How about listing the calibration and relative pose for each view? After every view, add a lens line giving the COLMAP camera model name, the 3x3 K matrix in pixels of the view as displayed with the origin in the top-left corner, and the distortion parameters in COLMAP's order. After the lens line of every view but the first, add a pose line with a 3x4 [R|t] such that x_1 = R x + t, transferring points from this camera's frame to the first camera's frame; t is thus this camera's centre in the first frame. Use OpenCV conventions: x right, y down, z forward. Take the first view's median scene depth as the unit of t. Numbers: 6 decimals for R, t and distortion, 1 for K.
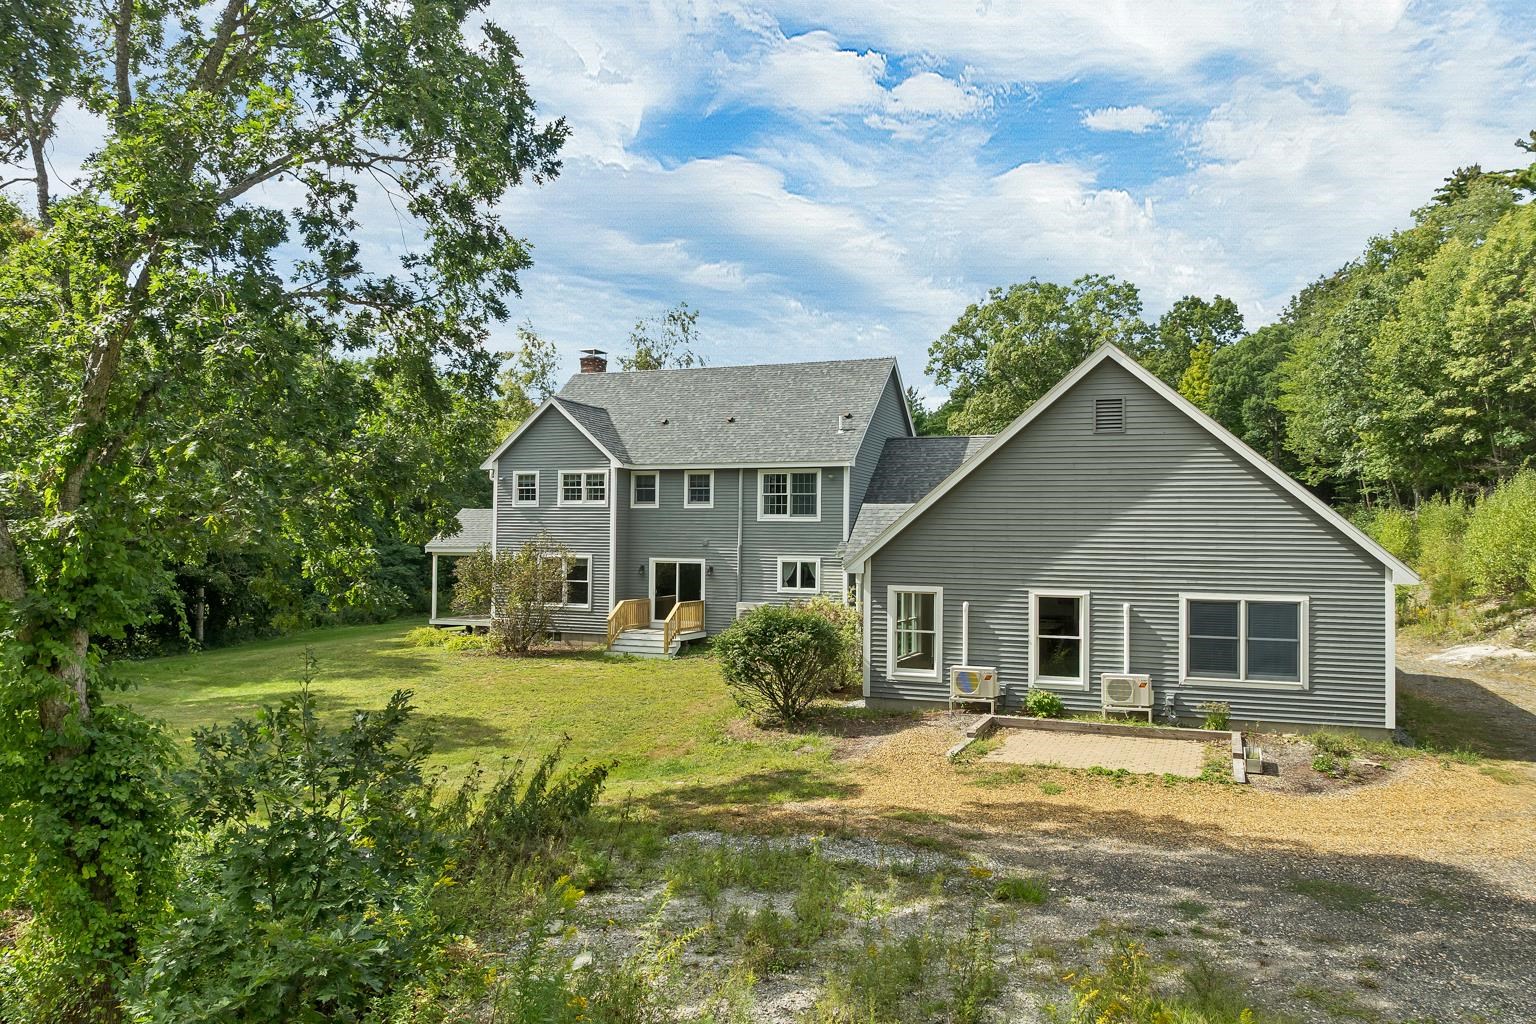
lens RADIAL K [[1094.3, 0, 765.4], [0, 1094.3, 565.3], [0, 0, 1]] dist [-0.014183, -0.019958]
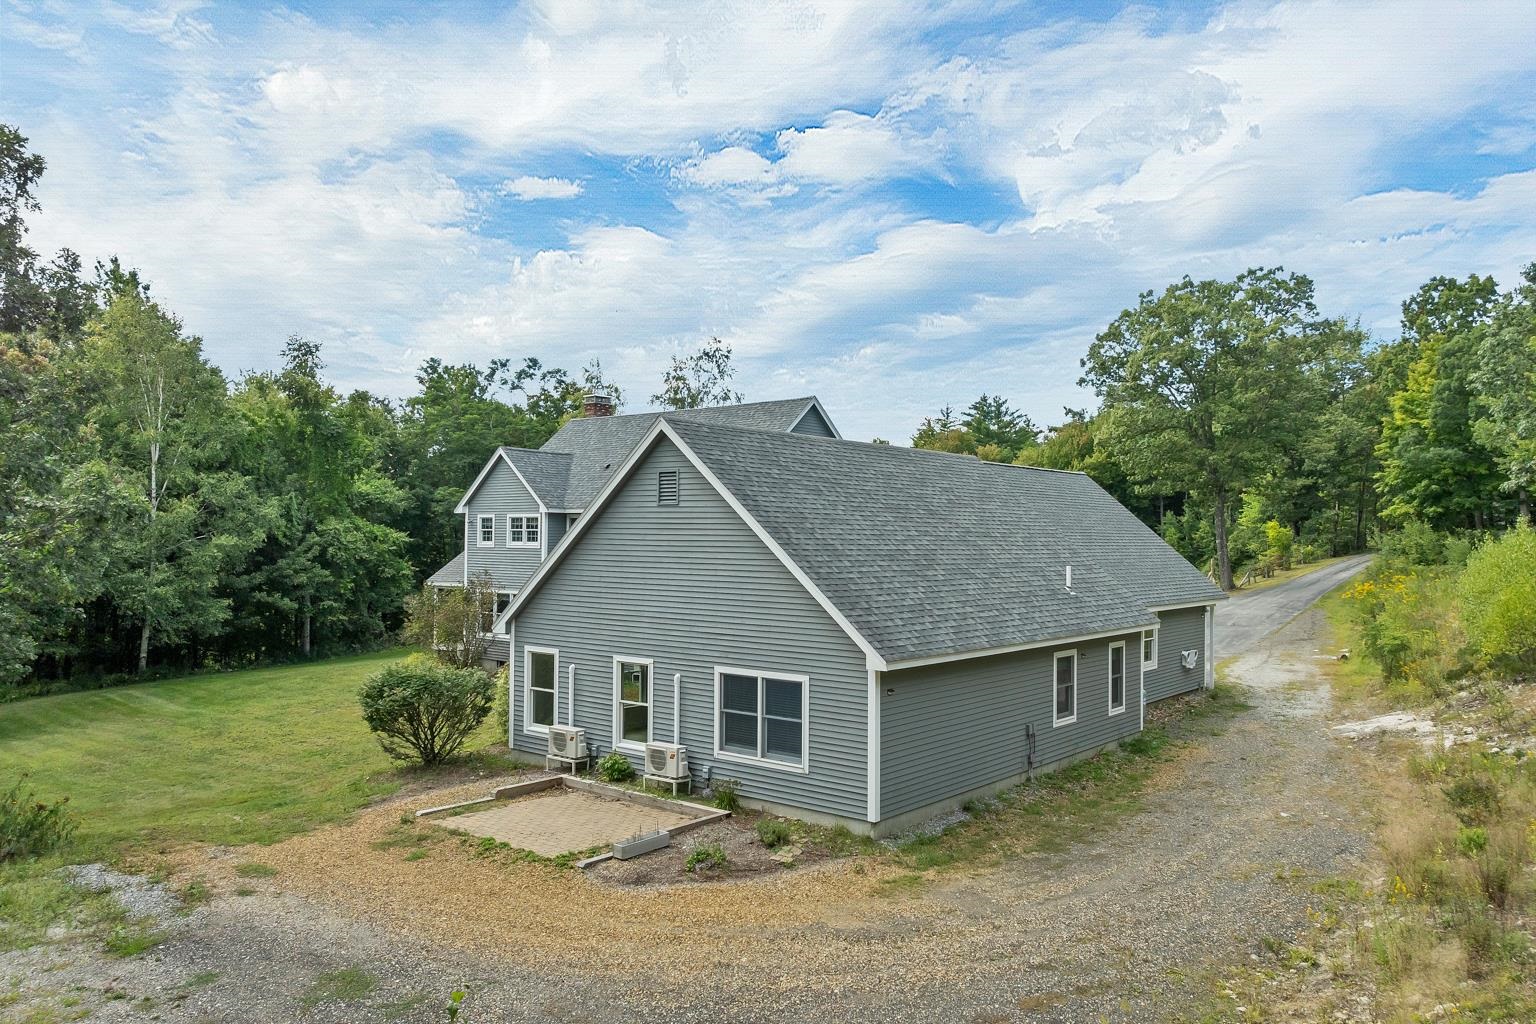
lens RADIAL K [[1094.3, 0, 767.6], [0, 1094.3, 526.5], [0, 0, 1]] dist [-0.014183, -0.019958]
pose [[0.947396, -0.005694, -0.320014, 0.435317], [-0.005509, 0.999404, -0.034092, -0.039855], [0.320017, 0.034062, 0.946799, 0.036232]]
